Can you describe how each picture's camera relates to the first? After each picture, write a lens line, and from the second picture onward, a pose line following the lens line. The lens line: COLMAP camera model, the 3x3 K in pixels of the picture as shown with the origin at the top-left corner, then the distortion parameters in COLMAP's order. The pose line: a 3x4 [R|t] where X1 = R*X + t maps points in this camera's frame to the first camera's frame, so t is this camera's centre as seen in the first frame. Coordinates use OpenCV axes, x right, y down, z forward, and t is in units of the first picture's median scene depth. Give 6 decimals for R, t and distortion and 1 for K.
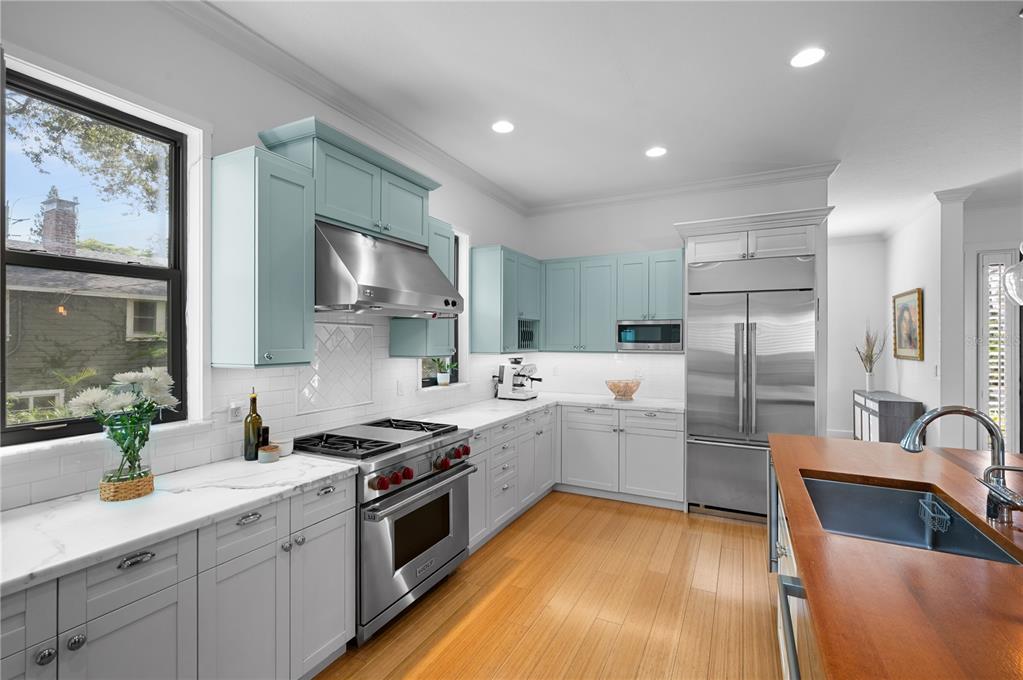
lens RADIAL K [[452.6, 0, 511.5], [0, 452.6, 340.0], [0, 0, 1]] dist [0.001030, 0.000110]
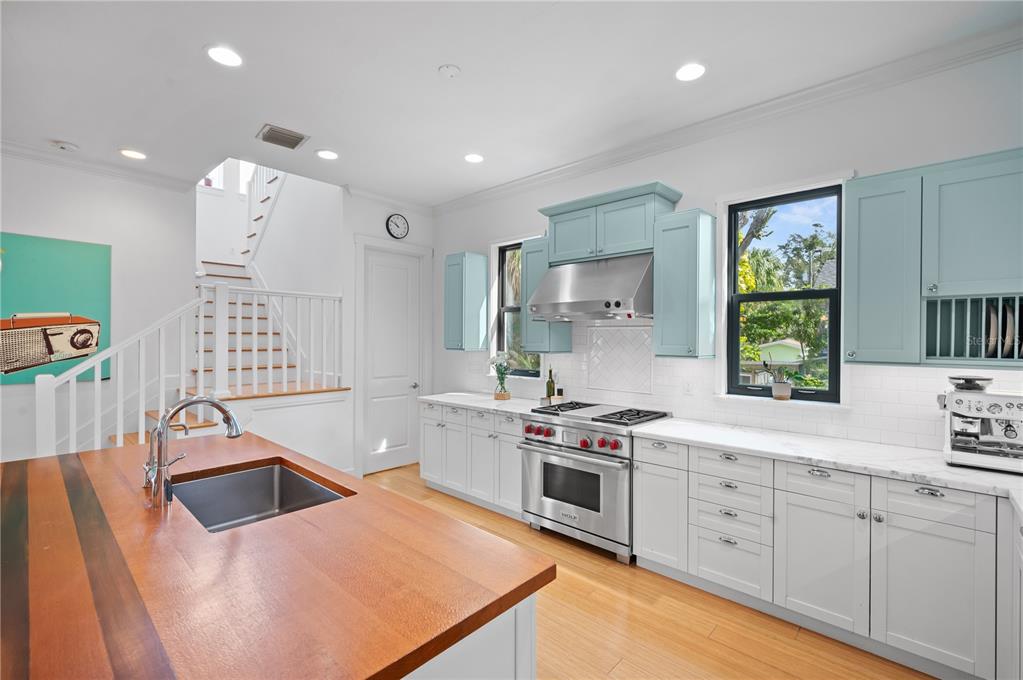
lens RADIAL K [[452.6, 0, 511.5], [0, 452.6, 340.0], [0, 0, 1]] dist [0.001030, 0.000110]
pose [[-0.274654, 0.000965, -0.961543, 0.771999], [-0.006709, 0.999973, 0.002920, 0.001427], [0.961520, 0.007253, -0.274640, 0.849061]]
